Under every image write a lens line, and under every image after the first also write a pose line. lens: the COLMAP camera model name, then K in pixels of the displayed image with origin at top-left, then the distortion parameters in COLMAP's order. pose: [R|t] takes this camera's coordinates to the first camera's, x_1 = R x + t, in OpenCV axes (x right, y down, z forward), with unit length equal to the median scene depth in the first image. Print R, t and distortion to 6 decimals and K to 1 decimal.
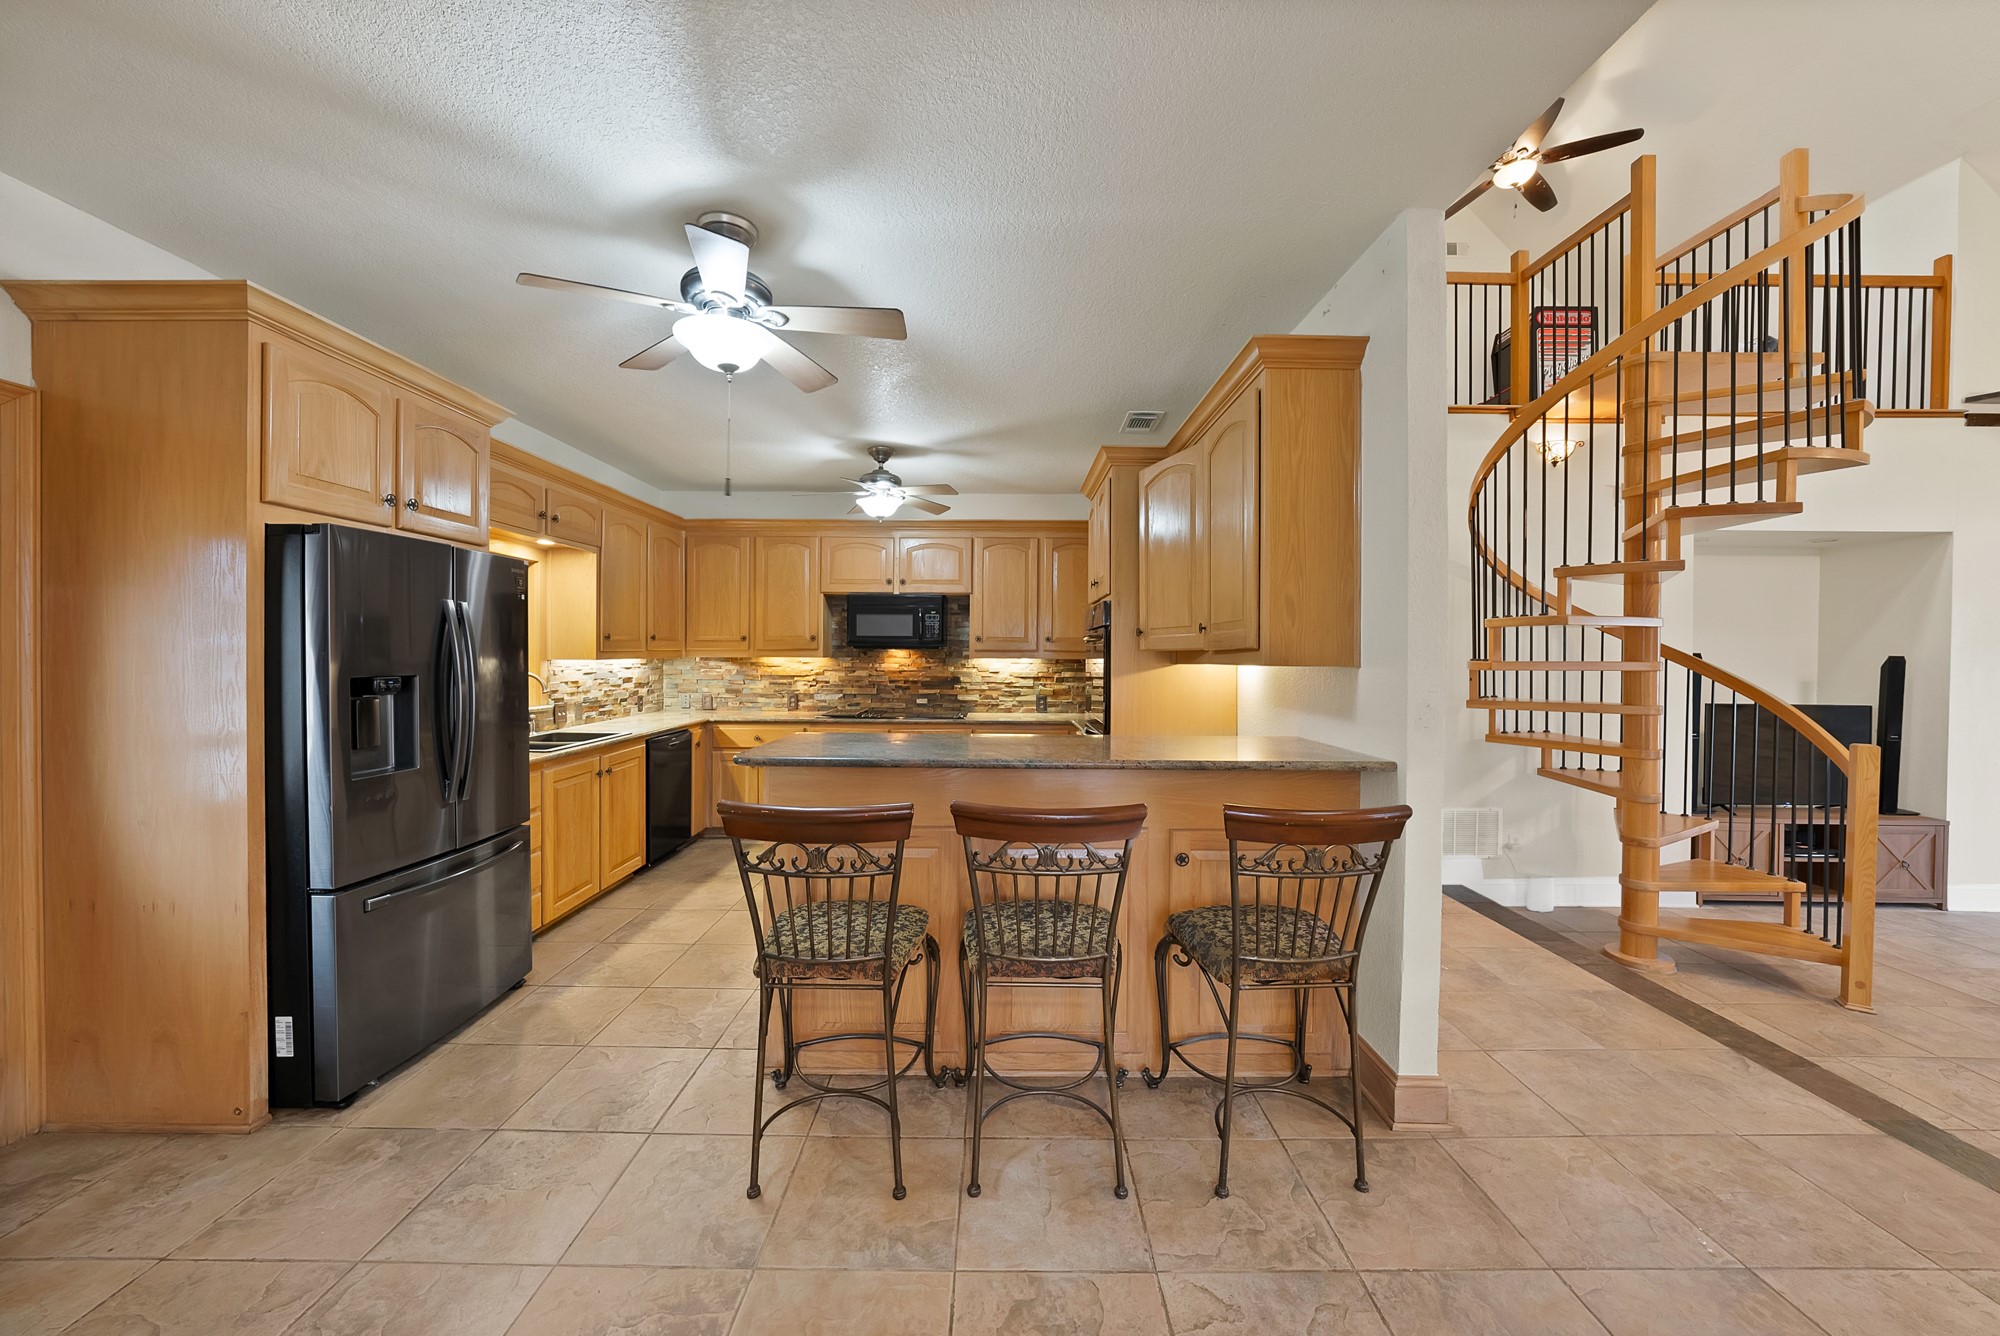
lens RADIAL K [[707.7, 0, 1007.5], [0, 707.7, 660.8], [0, 0, 1]] dist [-0.030769, 0.007328]
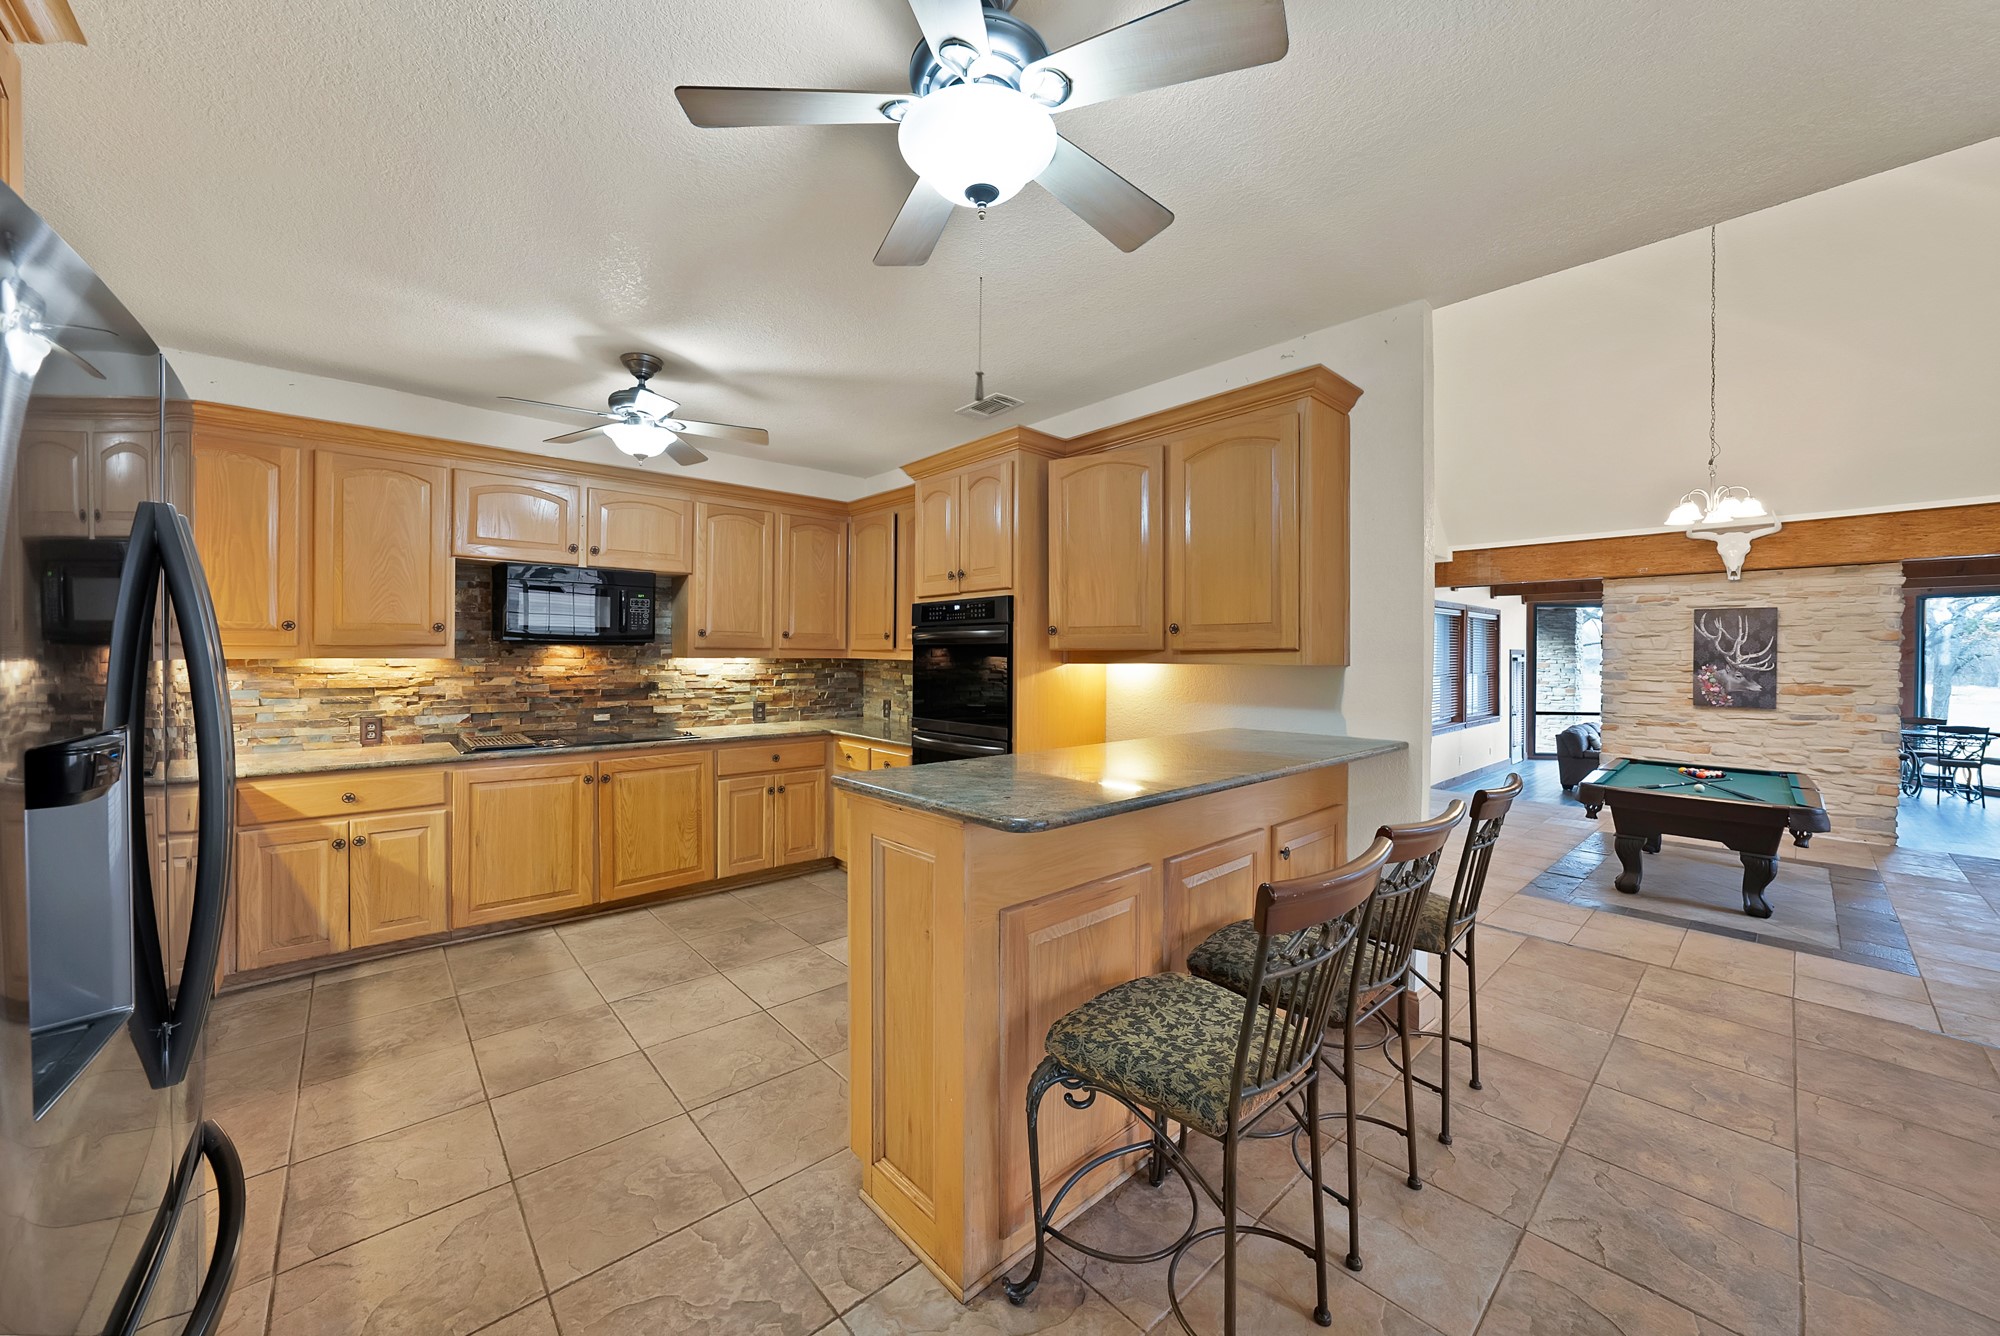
lens RADIAL K [[718.5, 0, 985.7], [0, 718.5, 658.7], [0, 0, 1]] dist [-0.022779, 0.000021]
pose [[0.756208, -0.006524, 0.654299, -0.318836], [0.005189, 0.999979, 0.003973, -0.004225], [-0.654311, 0.000390, 0.756226, 0.203919]]
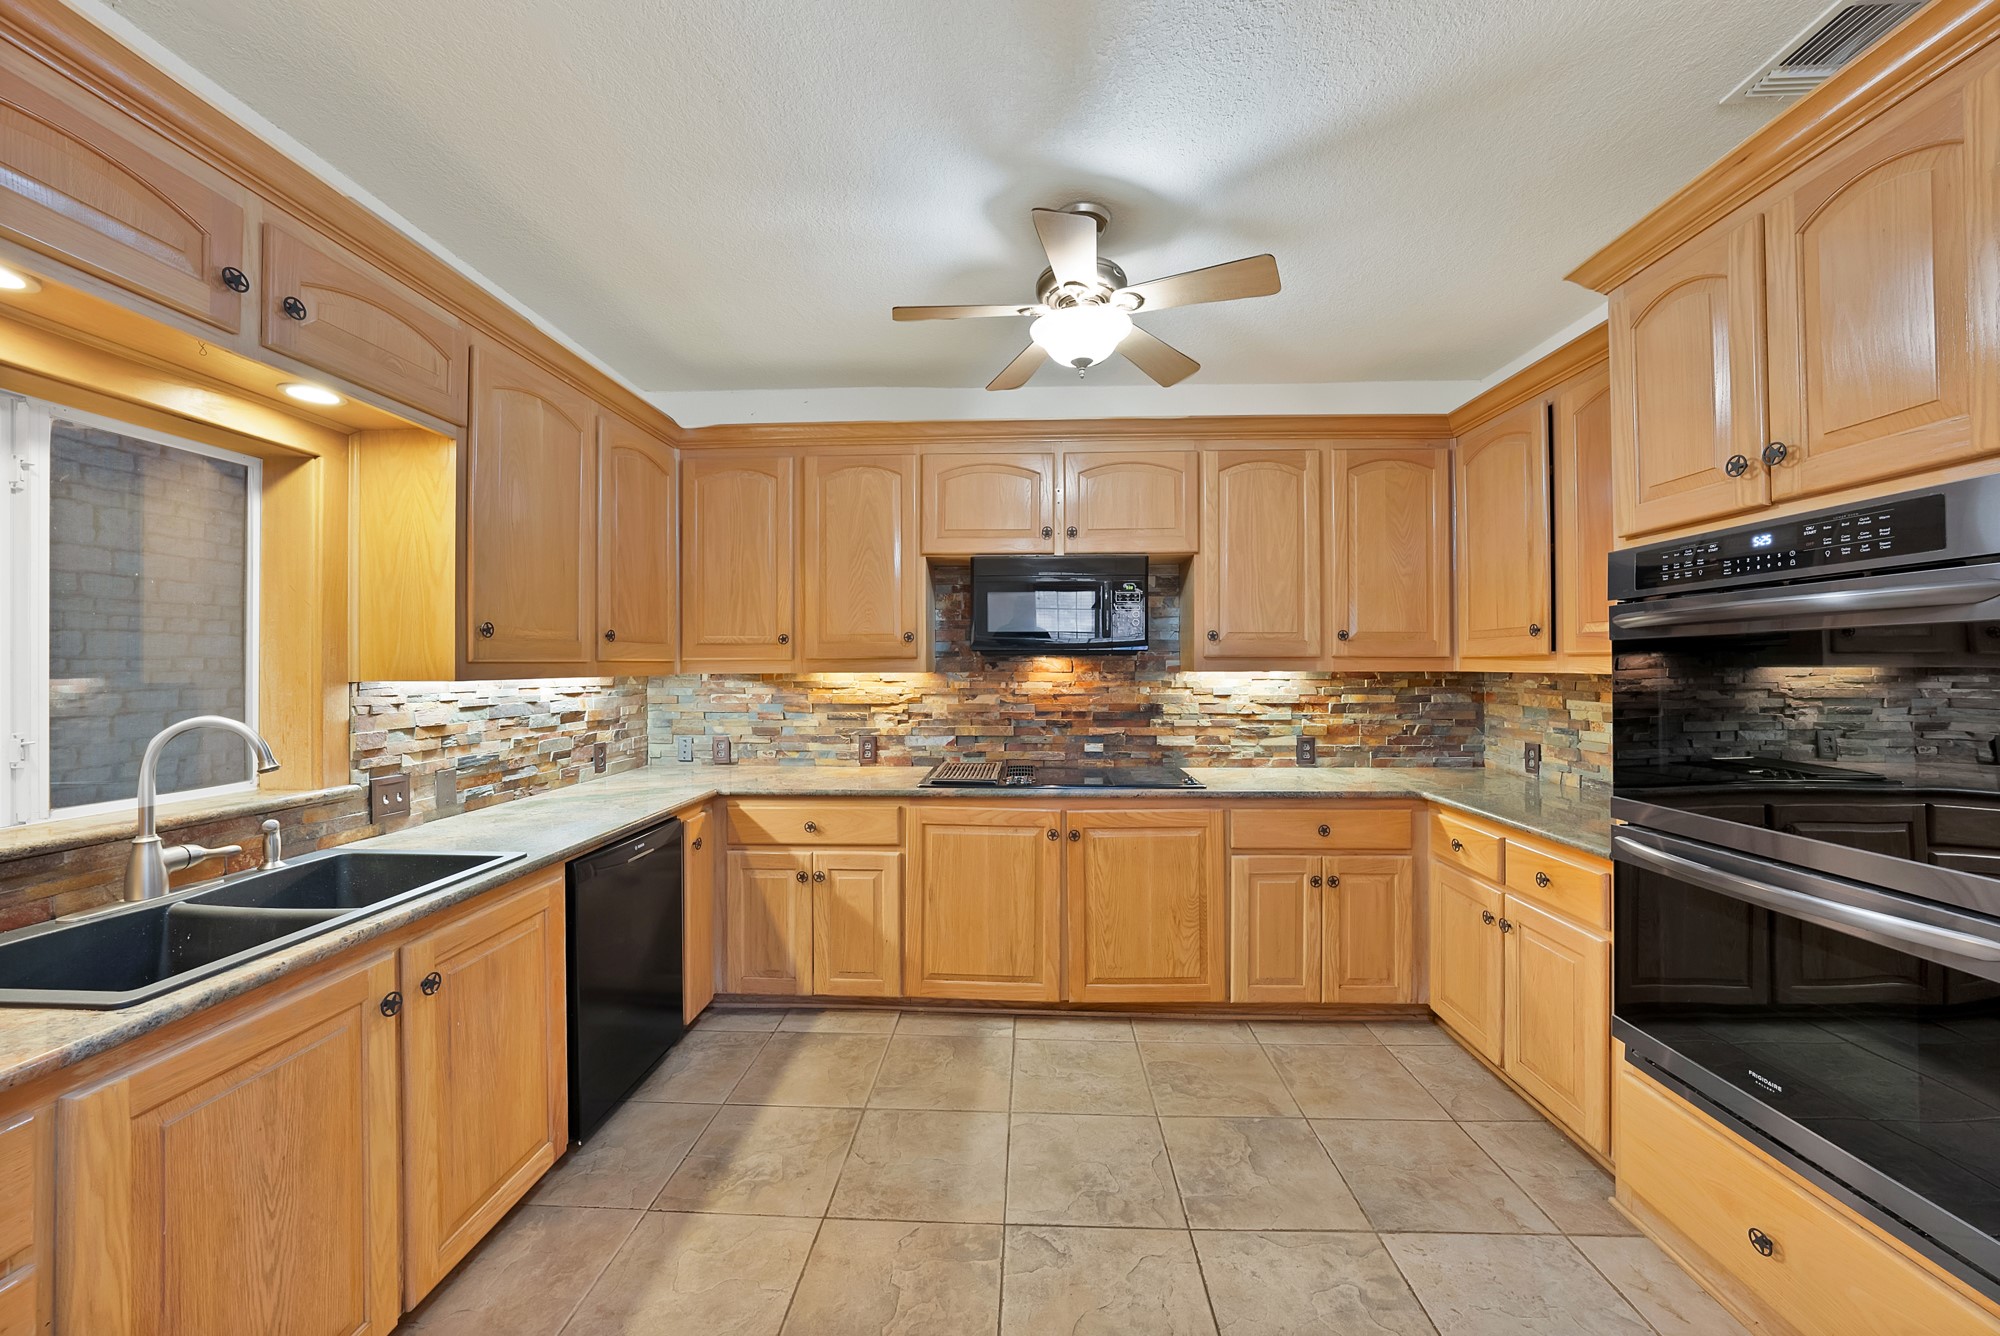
lens RADIAL K [[707.7, 0, 1007.5], [0, 707.7, 660.8], [0, 0, 1]] dist [-0.030769, 0.007328]
pose [[0.998827, -0.008941, -0.047584, -0.172247], [0.007986, 0.999763, -0.020229, -0.001923], [0.047754, 0.019826, 0.998662, 0.454243]]
